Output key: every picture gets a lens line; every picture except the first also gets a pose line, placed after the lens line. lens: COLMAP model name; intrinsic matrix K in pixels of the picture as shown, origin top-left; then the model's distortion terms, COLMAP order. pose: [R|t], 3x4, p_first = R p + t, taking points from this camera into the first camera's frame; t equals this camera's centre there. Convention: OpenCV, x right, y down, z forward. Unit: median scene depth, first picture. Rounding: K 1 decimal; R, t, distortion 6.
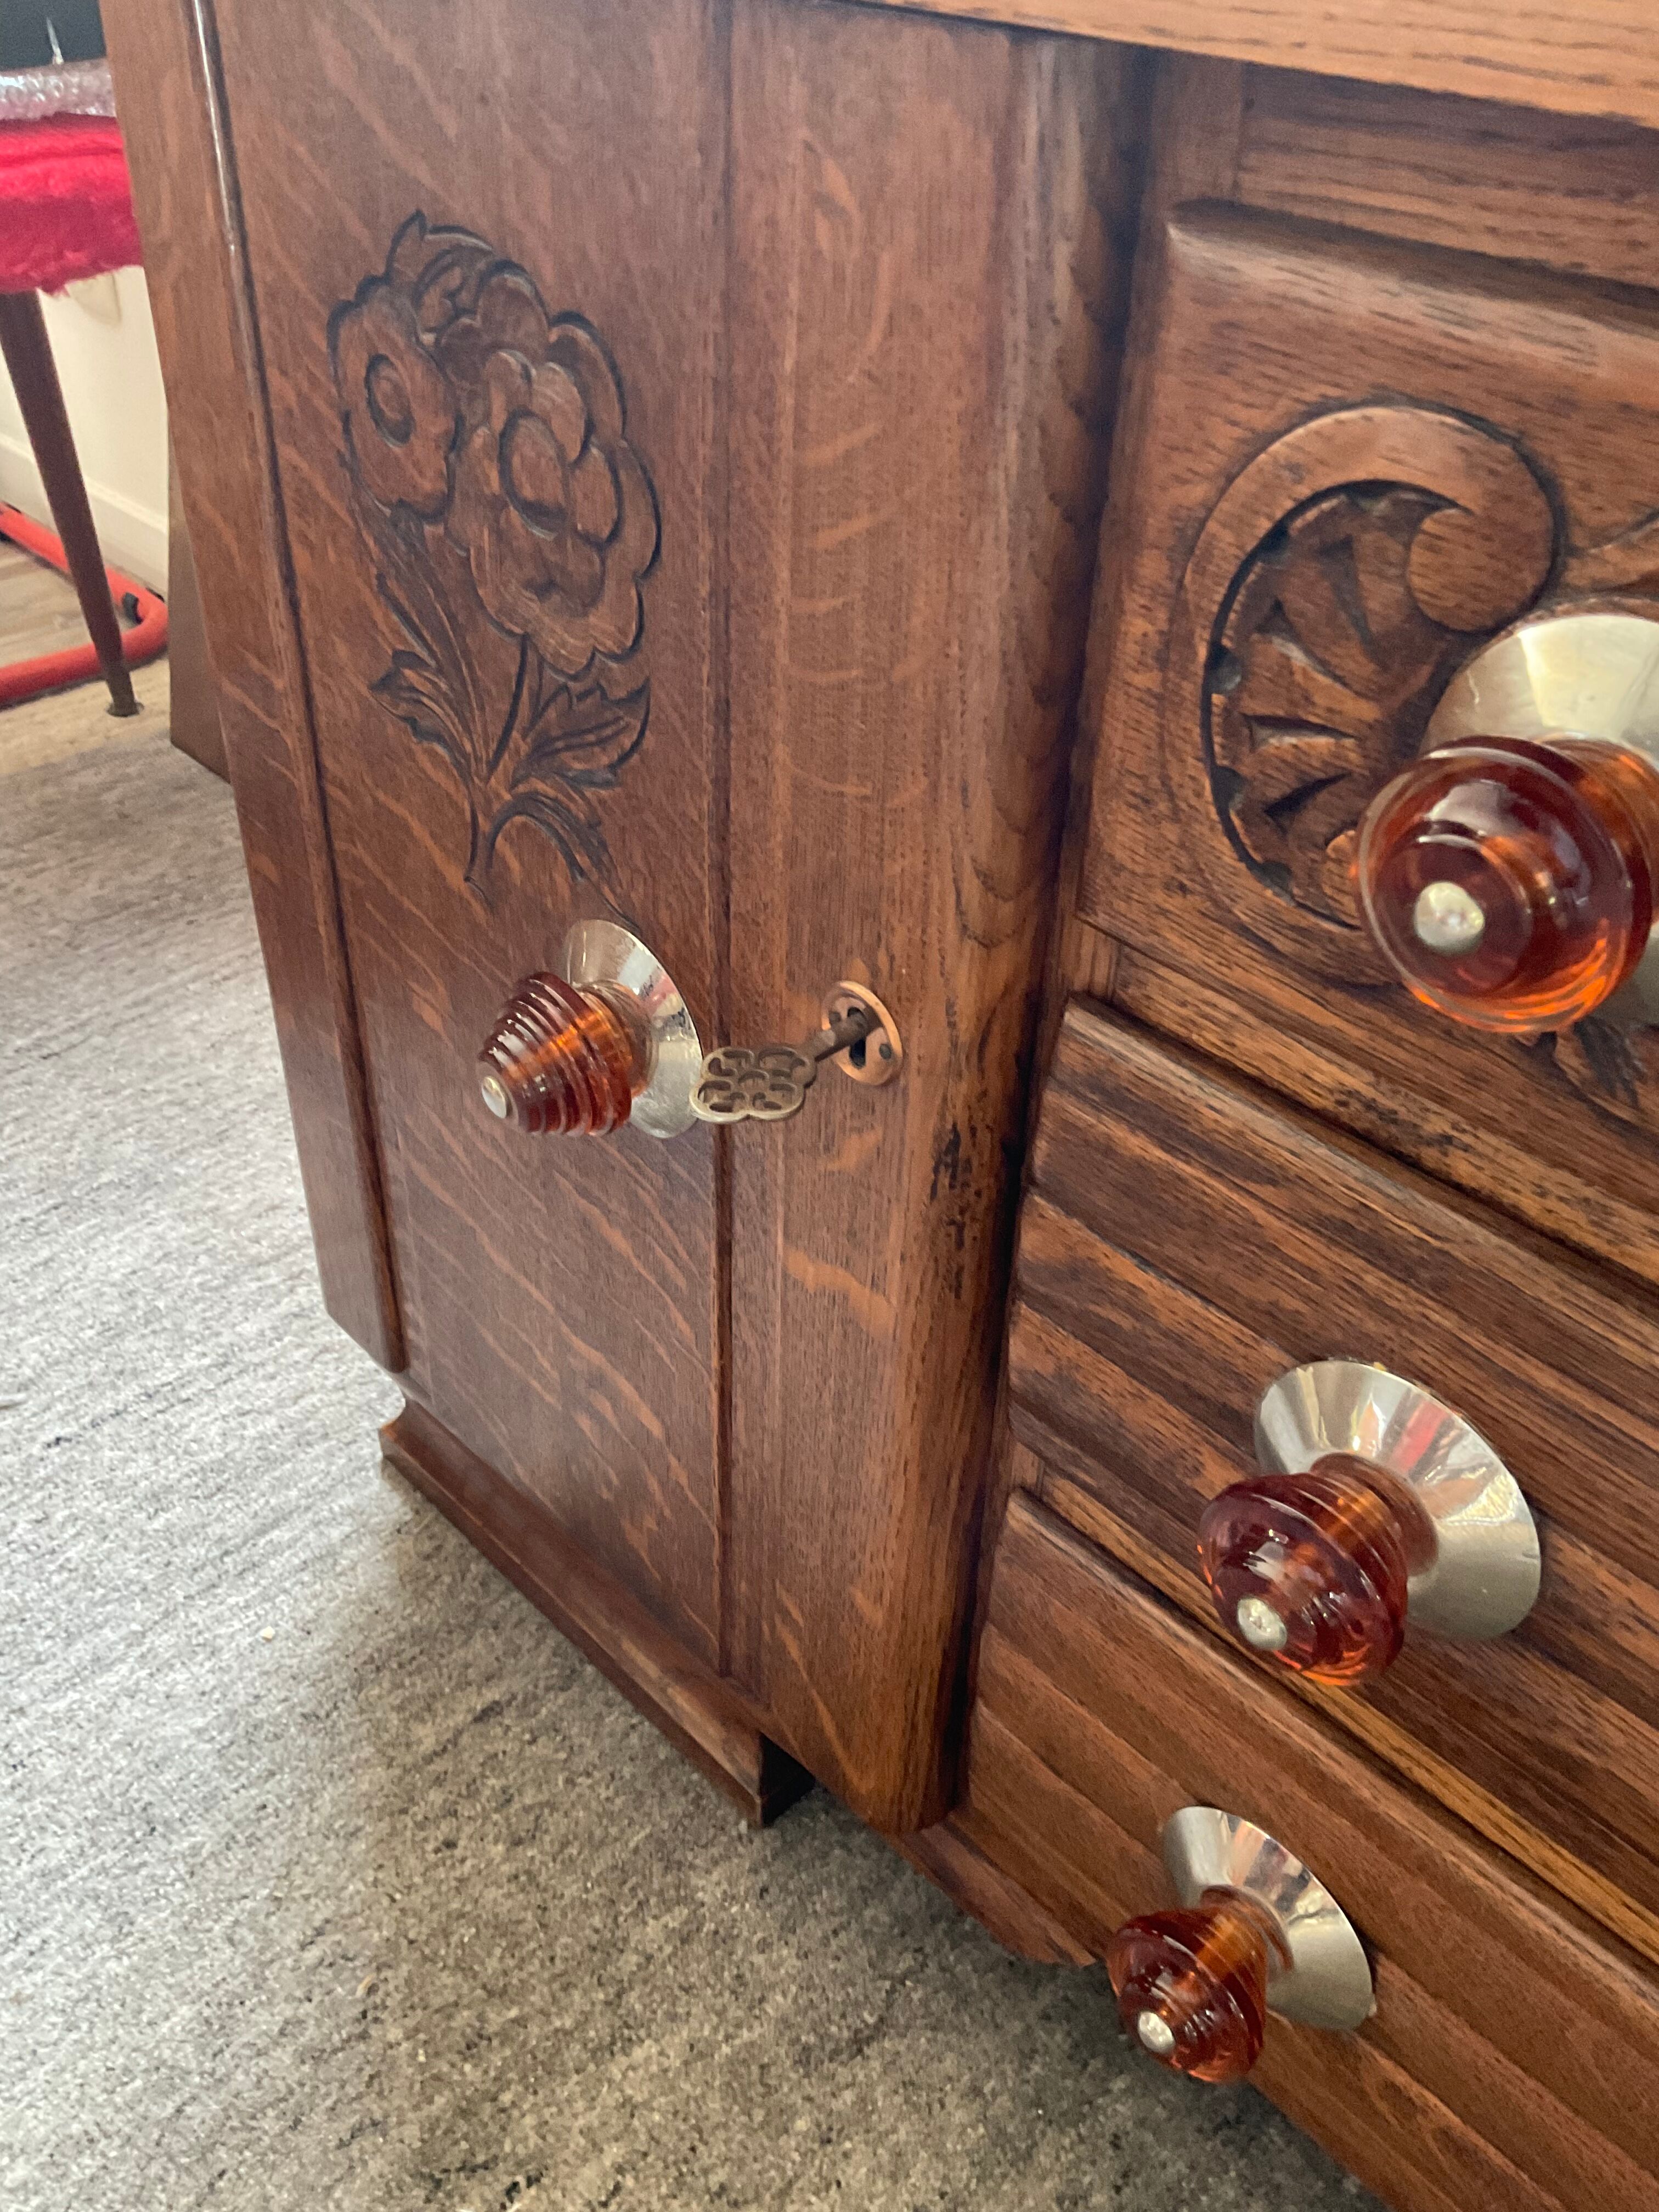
lens RADIAL K [[1842.5, 0, 825.1], [0, 1842.5, 1094.9], [0, 0, 1]] dist [0.048584, -0.096349]
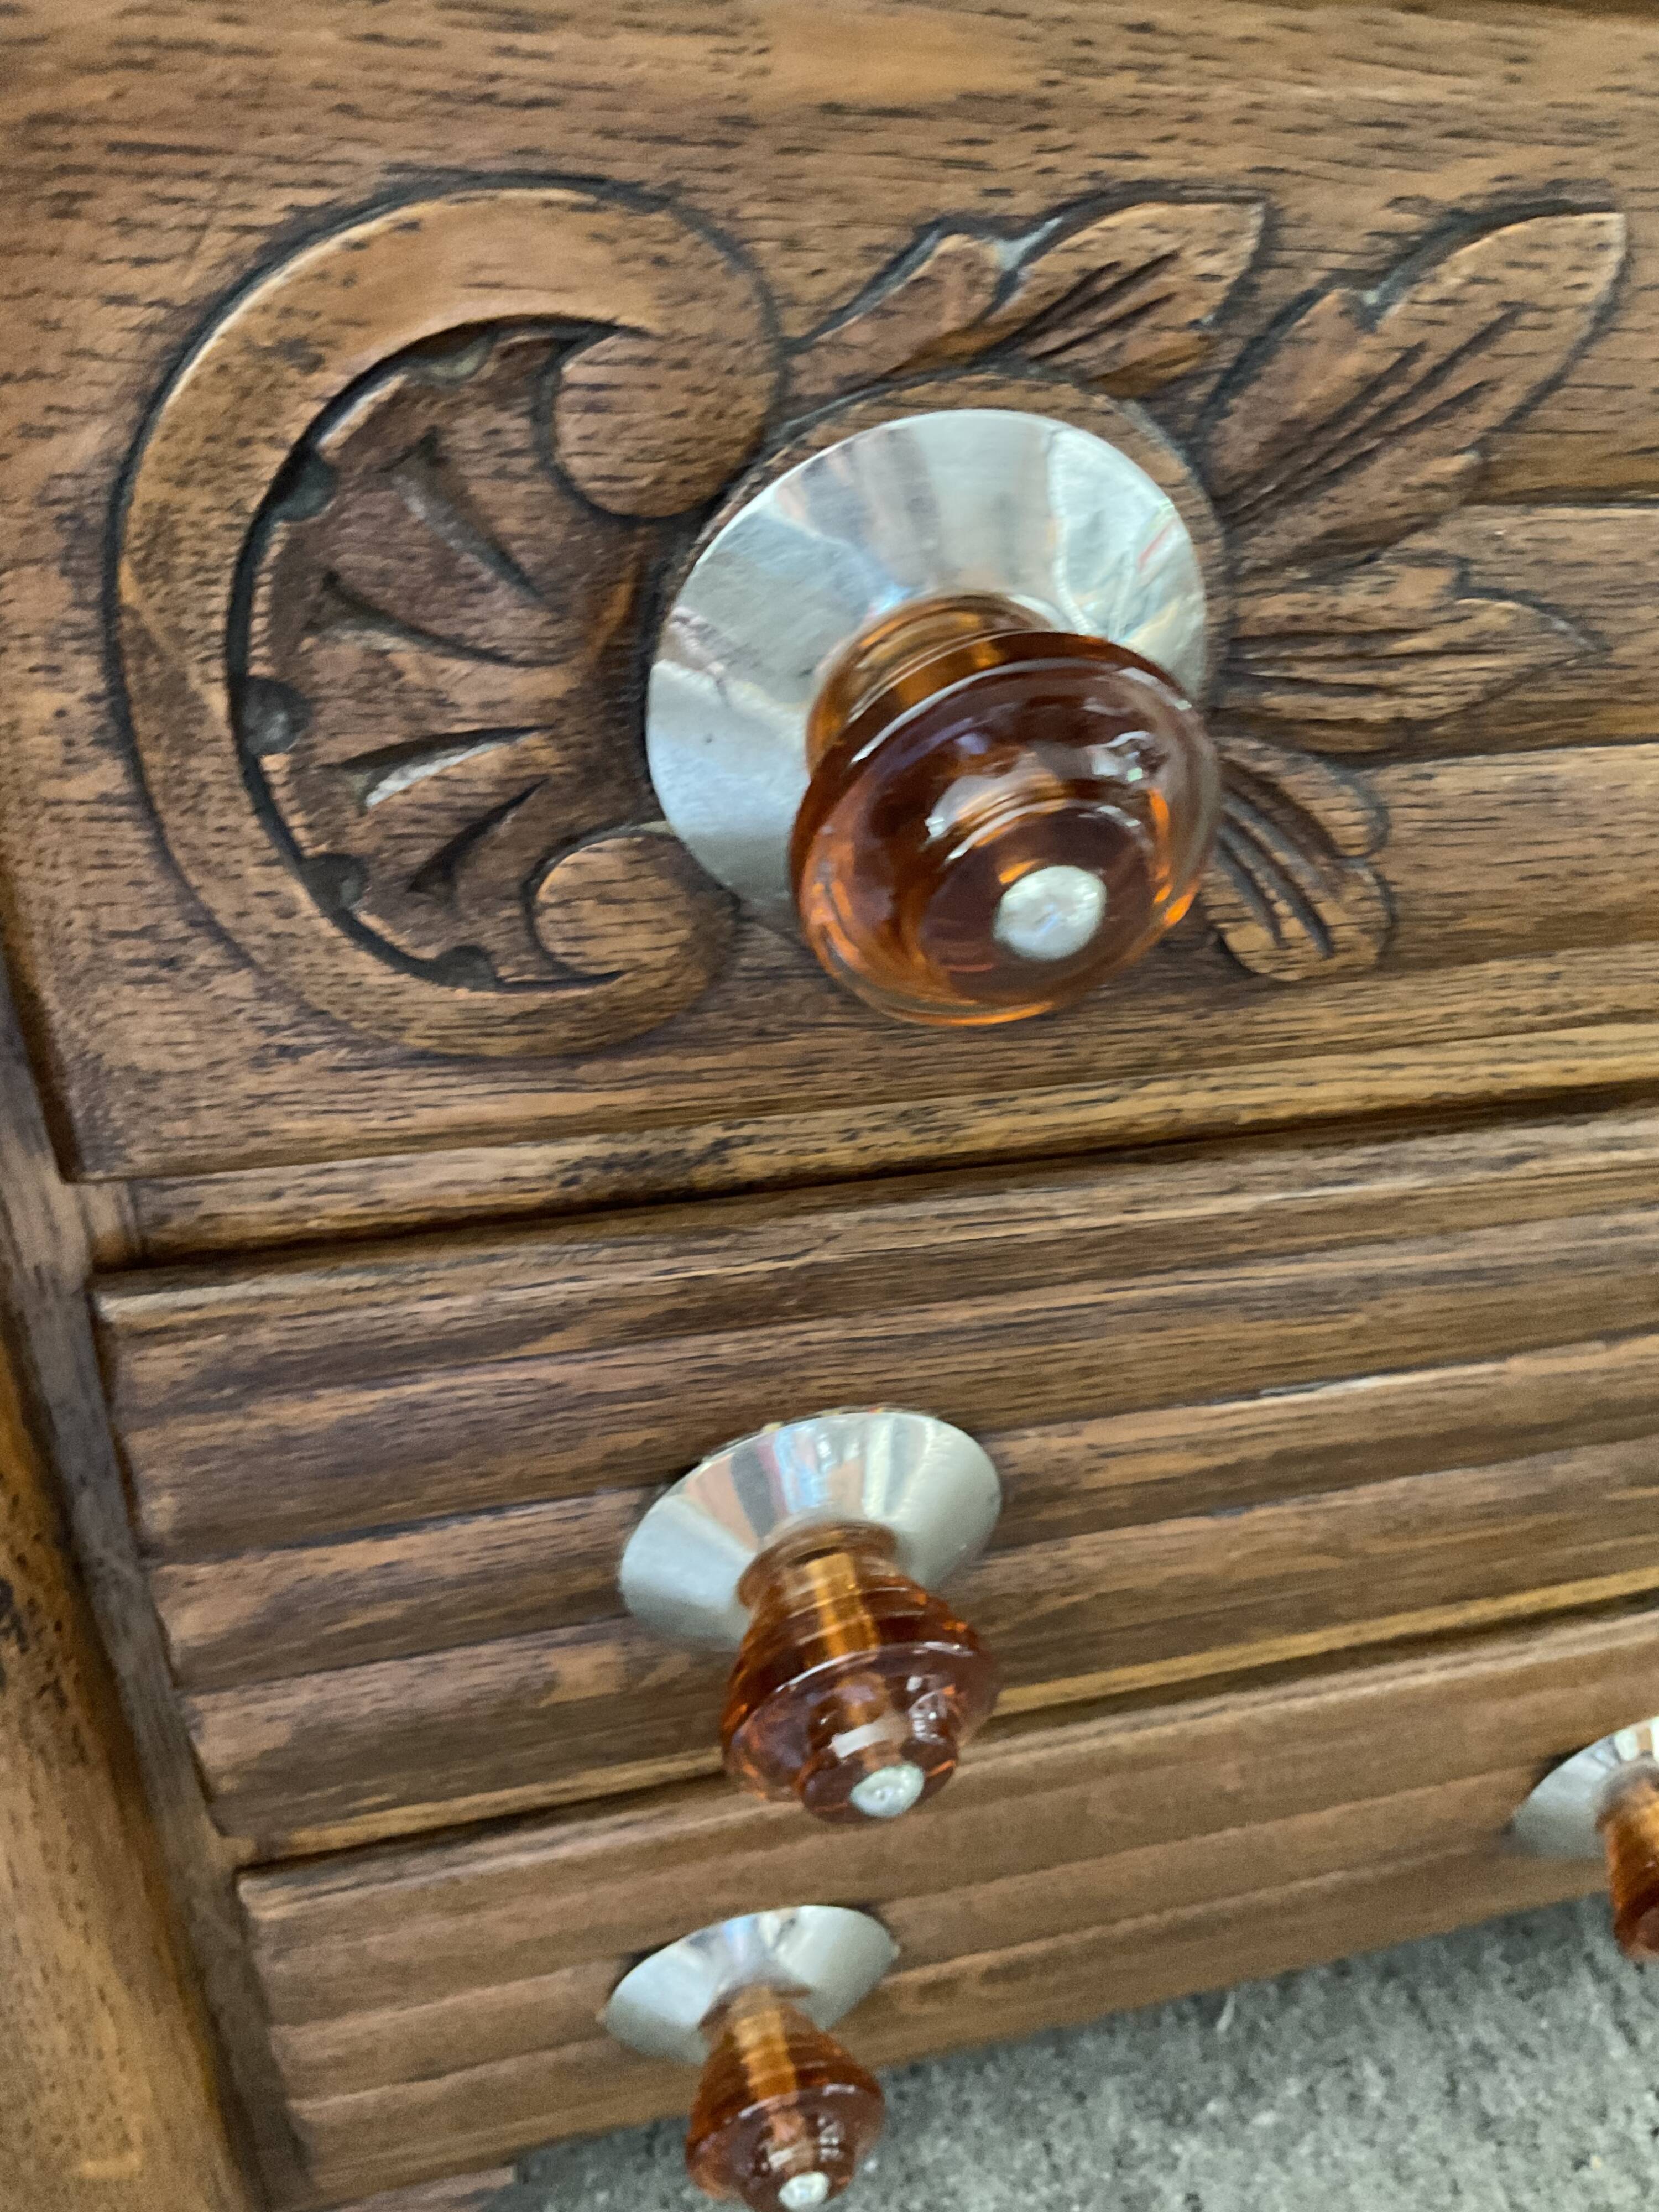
lens RADIAL K [[1842.5, 0, 823.4], [0, 1842.5, 1076.6], [0, 0, 1]] dist [0.048584, -0.096349]
pose [[0.486743, -0.541026, 0.685837, -0.101224], [0.462172, 0.825728, 0.323373, -0.153319], [-0.741268, 0.159574, 0.651964, 0.320745]]
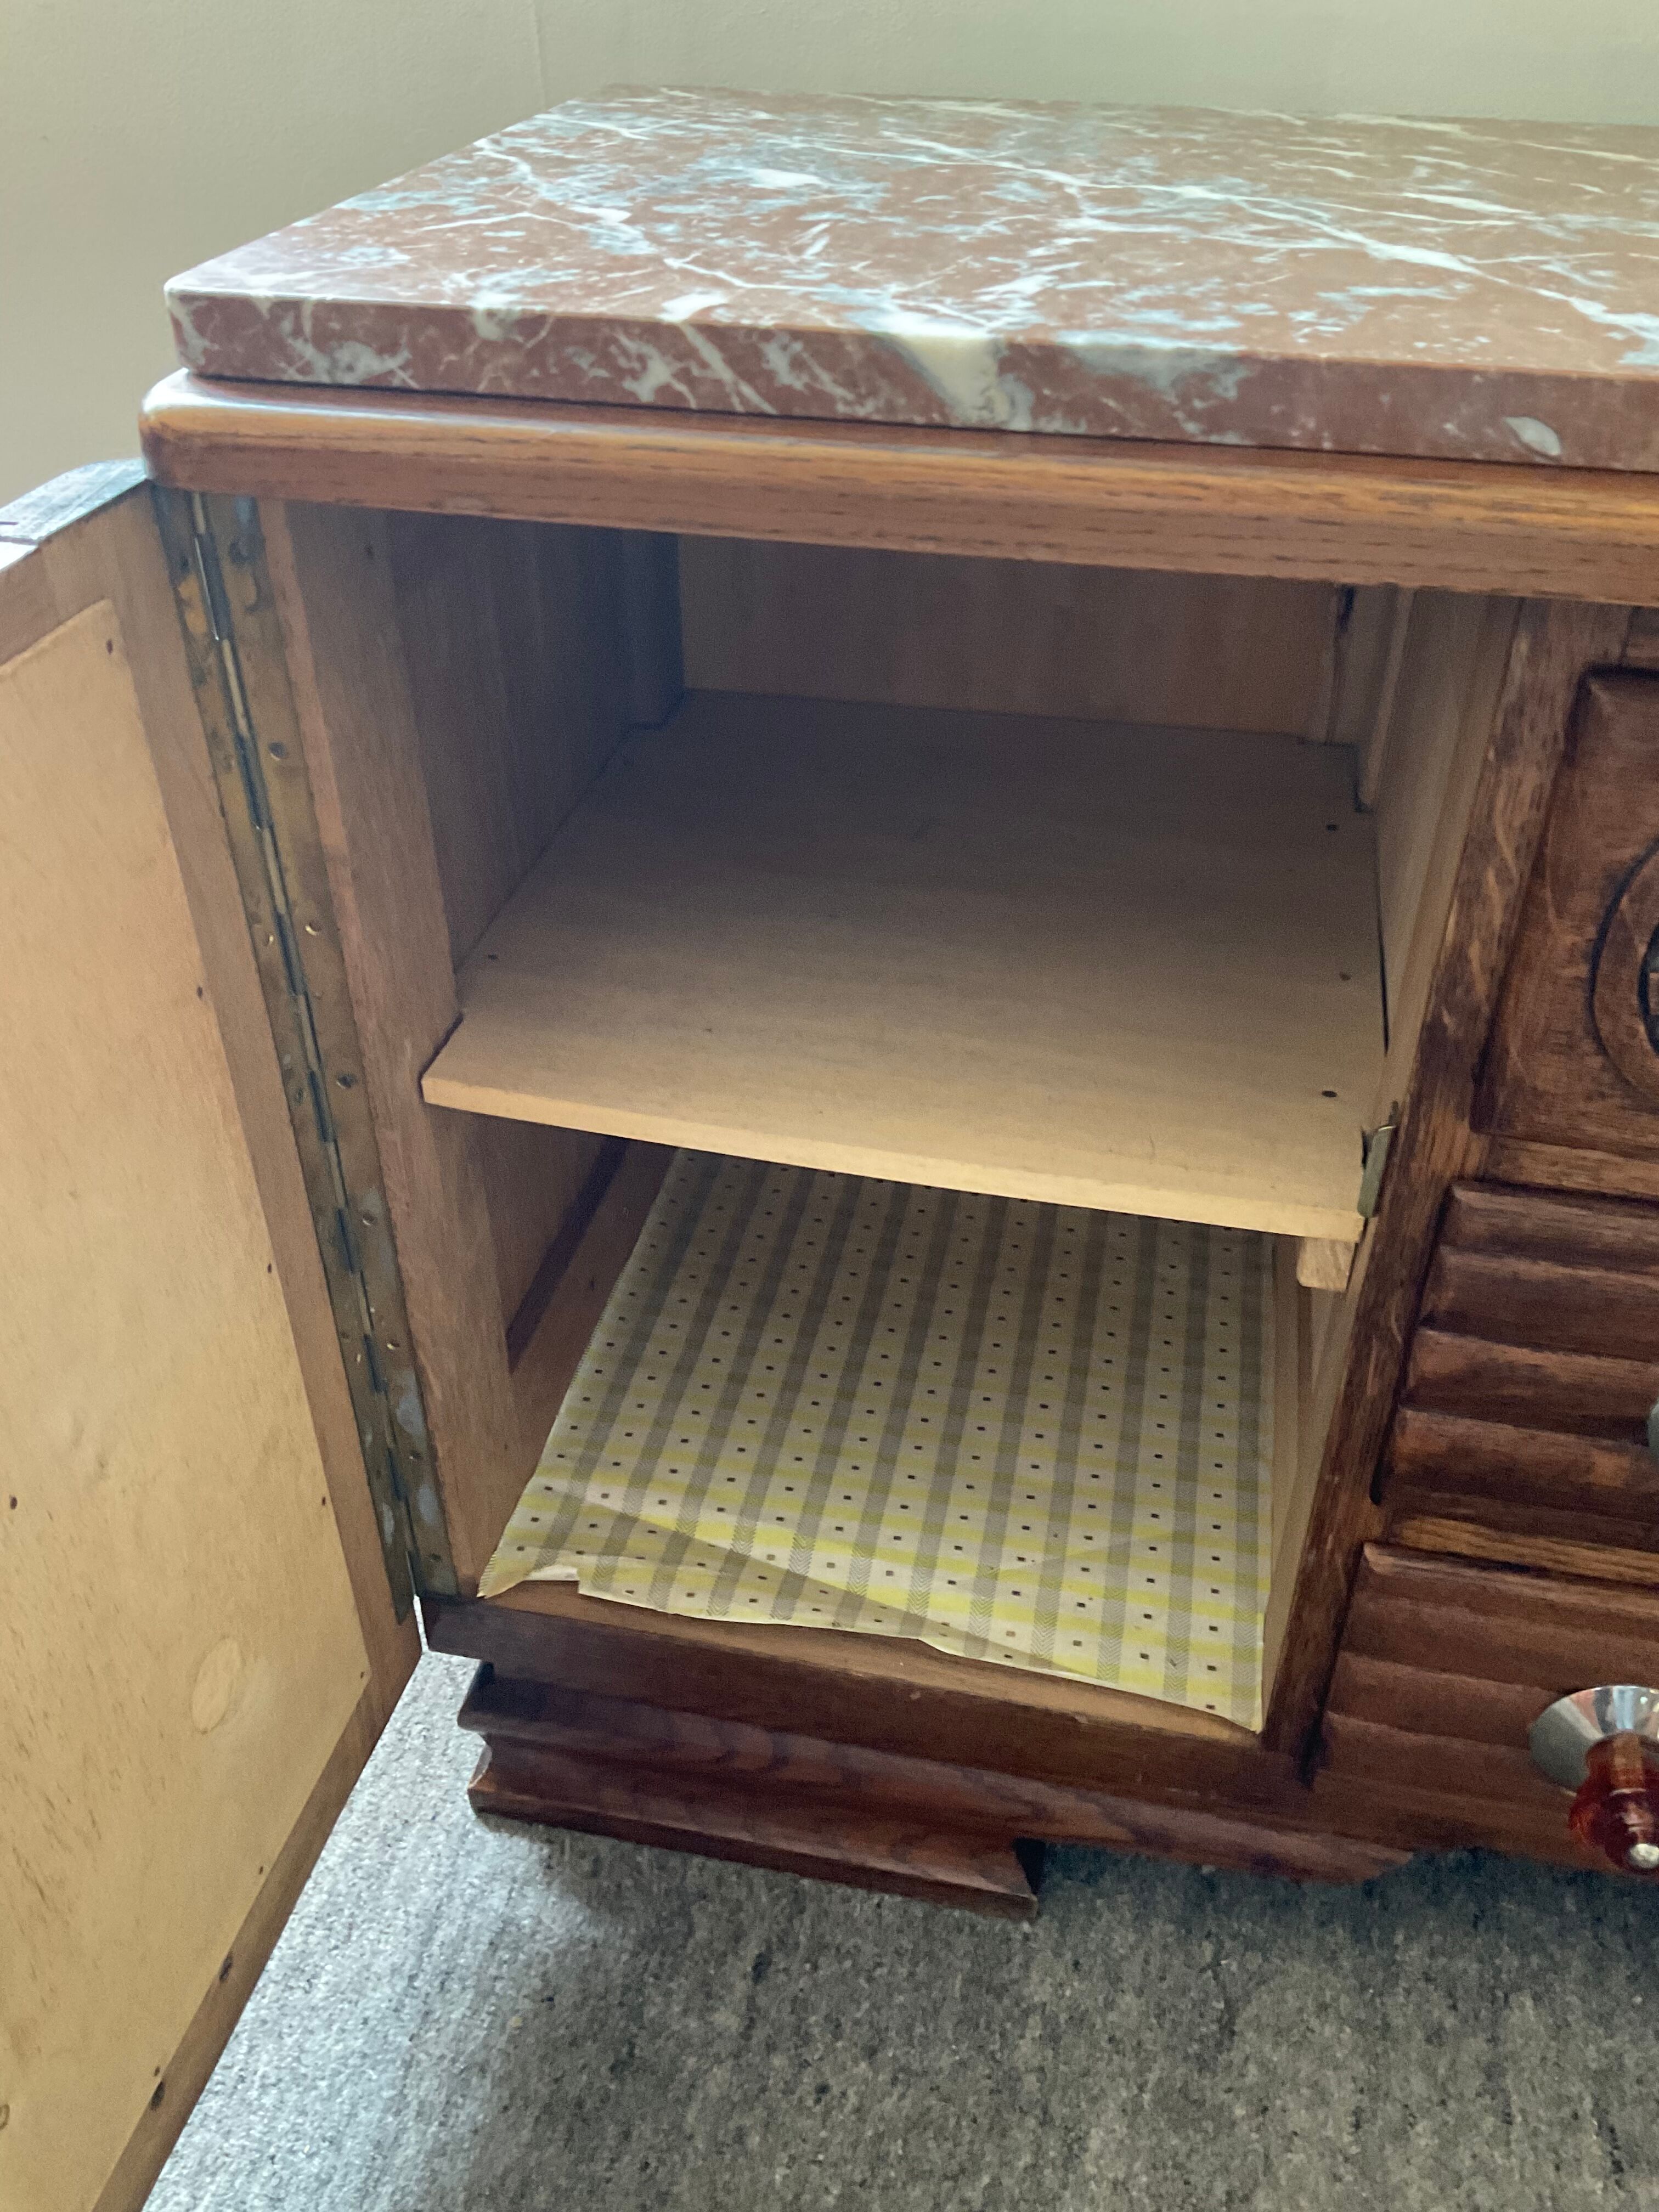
lens RADIAL K [[1842.5, 0, 827.5], [0, 1842.5, 1097.2], [0, 0, 1]] dist [0.048584, -0.096349]
pose [[0.830709, -0.353036, 0.430452, -0.624642], [0.350695, 0.932357, 0.087884, -0.304532], [-0.432361, 0.077951, 0.898325, -0.010451]]
